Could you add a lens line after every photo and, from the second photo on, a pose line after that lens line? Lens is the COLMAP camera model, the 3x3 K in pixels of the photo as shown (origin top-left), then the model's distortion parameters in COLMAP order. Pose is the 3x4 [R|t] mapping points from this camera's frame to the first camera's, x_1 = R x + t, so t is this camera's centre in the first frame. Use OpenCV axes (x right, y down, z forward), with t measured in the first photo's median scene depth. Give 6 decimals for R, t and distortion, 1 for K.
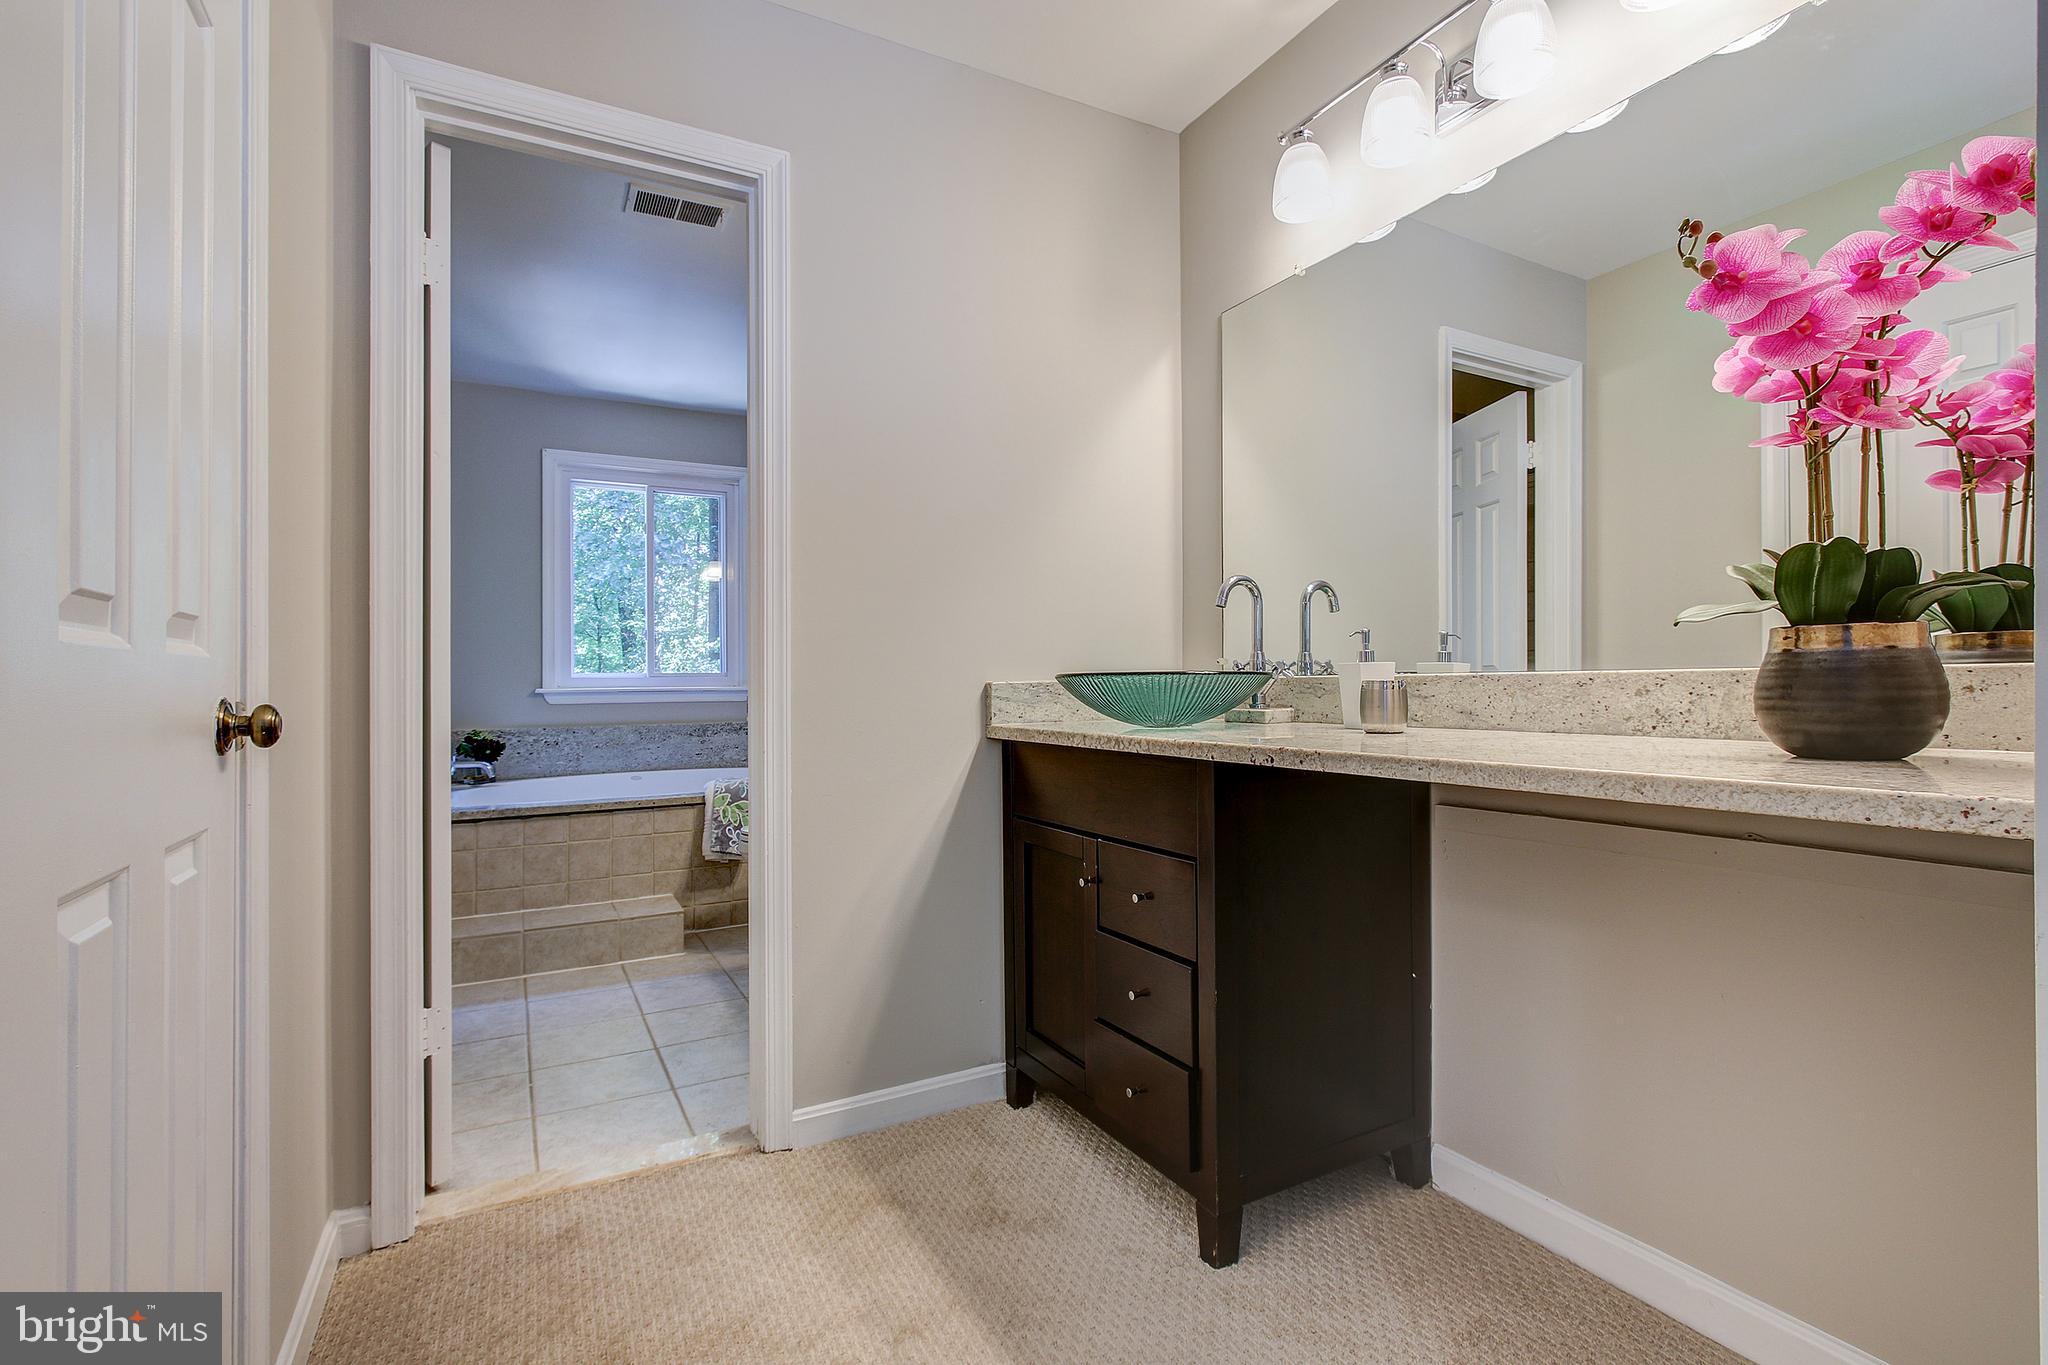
lens RADIAL K [[952.1, 0, 1028.6], [0, 952.1, 674.4], [0, 0, 1]] dist [-0.009887, 0.001109]
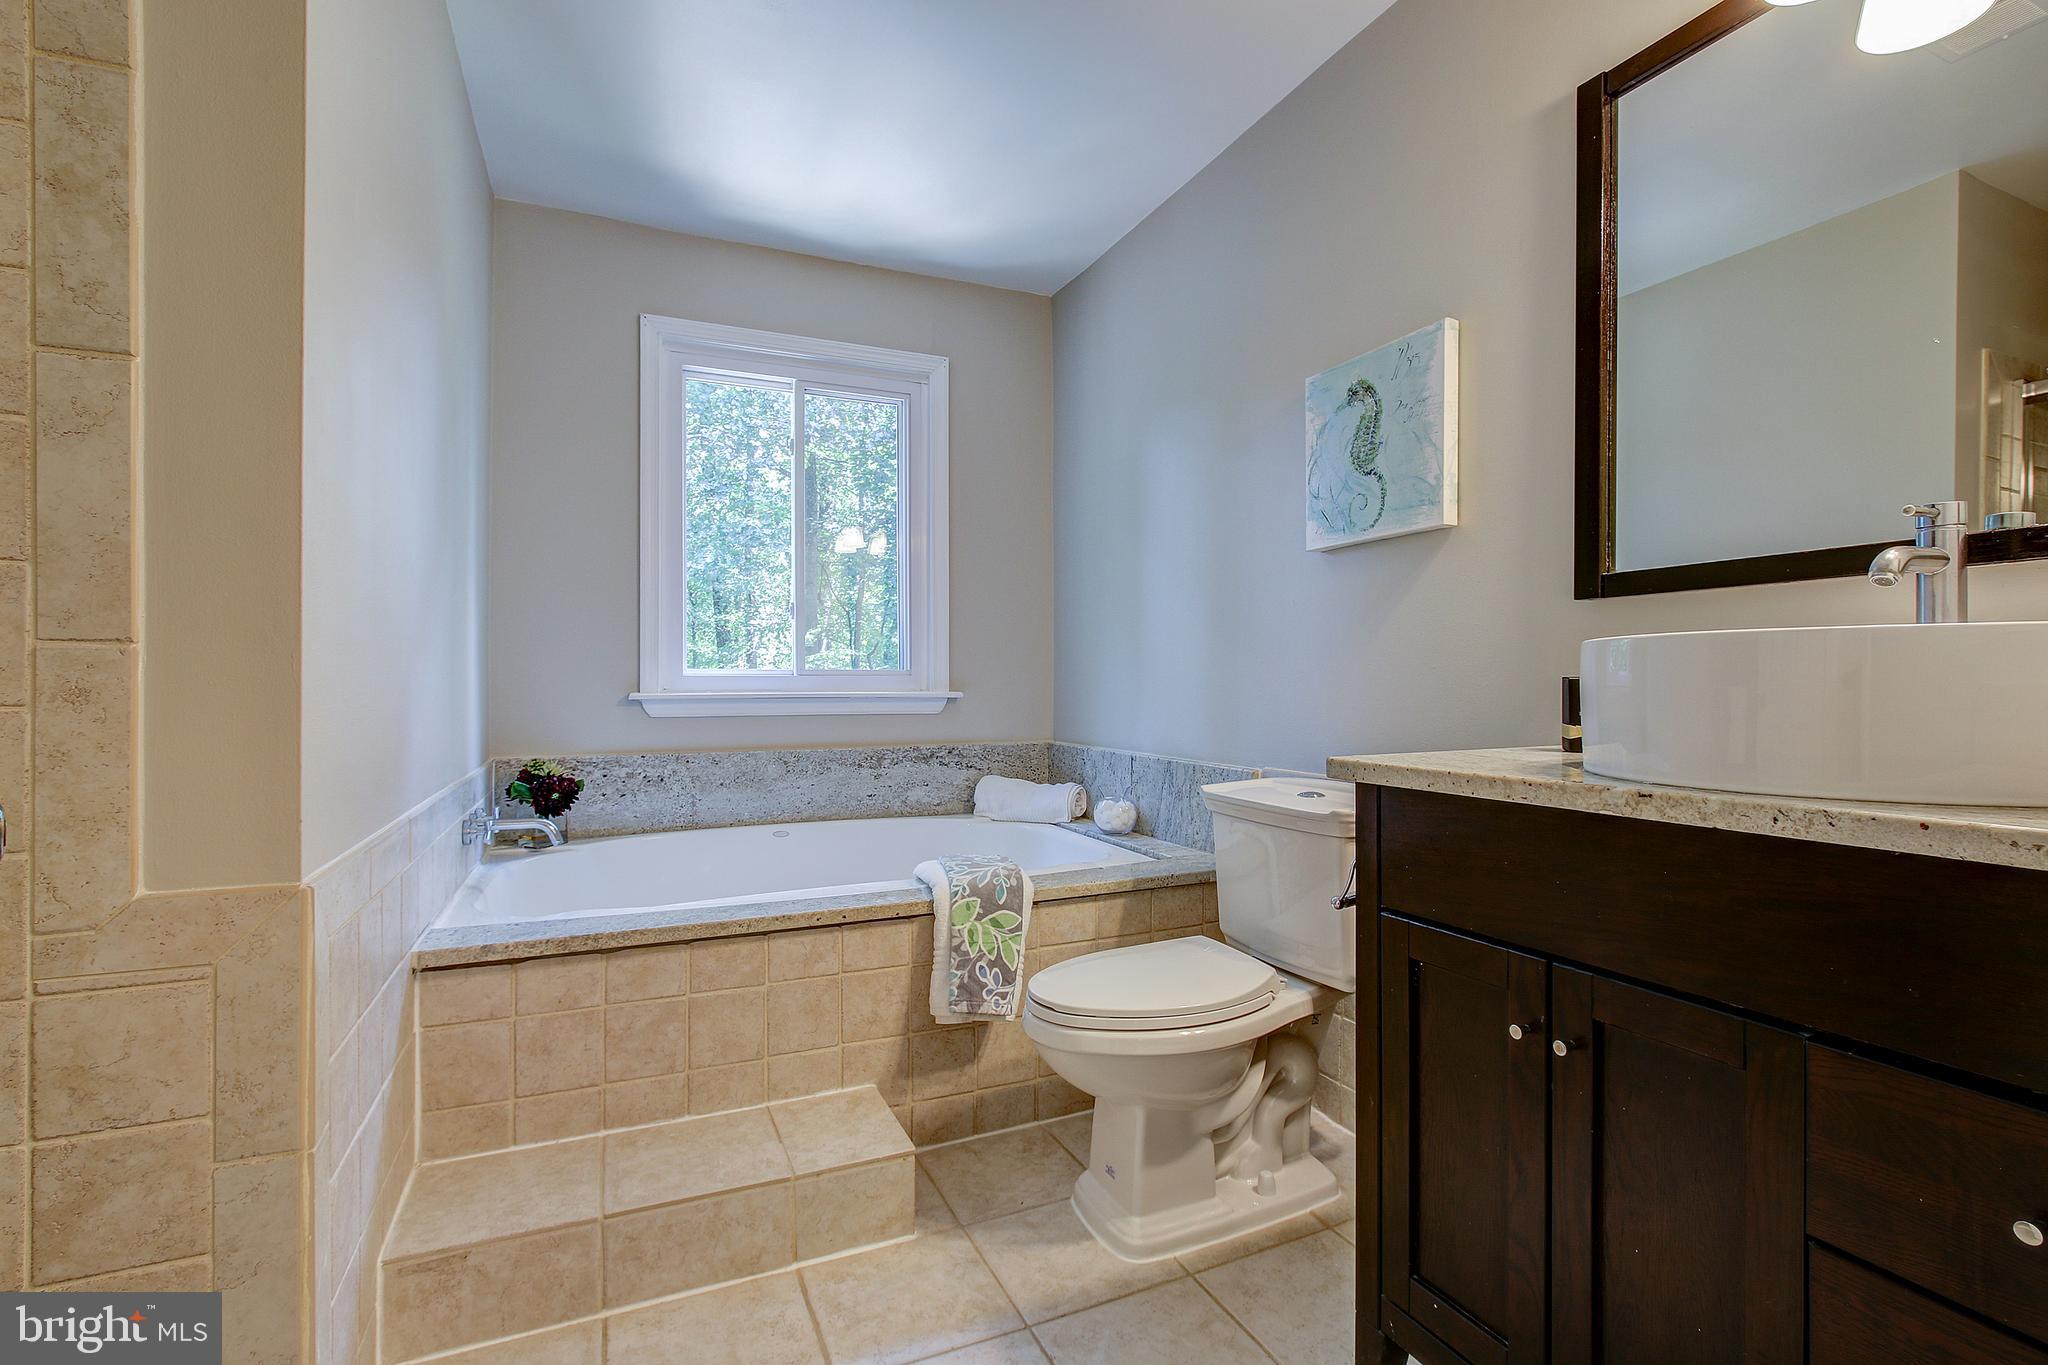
lens RADIAL K [[952.1, 0, 1023.1], [0, 952.1, 690.8], [0, 0, 1]] dist [-0.009887, 0.001109]
pose [[0.996033, 0.010350, -0.088384, -0.245196], [-0.008683, 0.999778, 0.019221, -0.000936], [0.088564, -0.018377, 0.995901, 0.476386]]
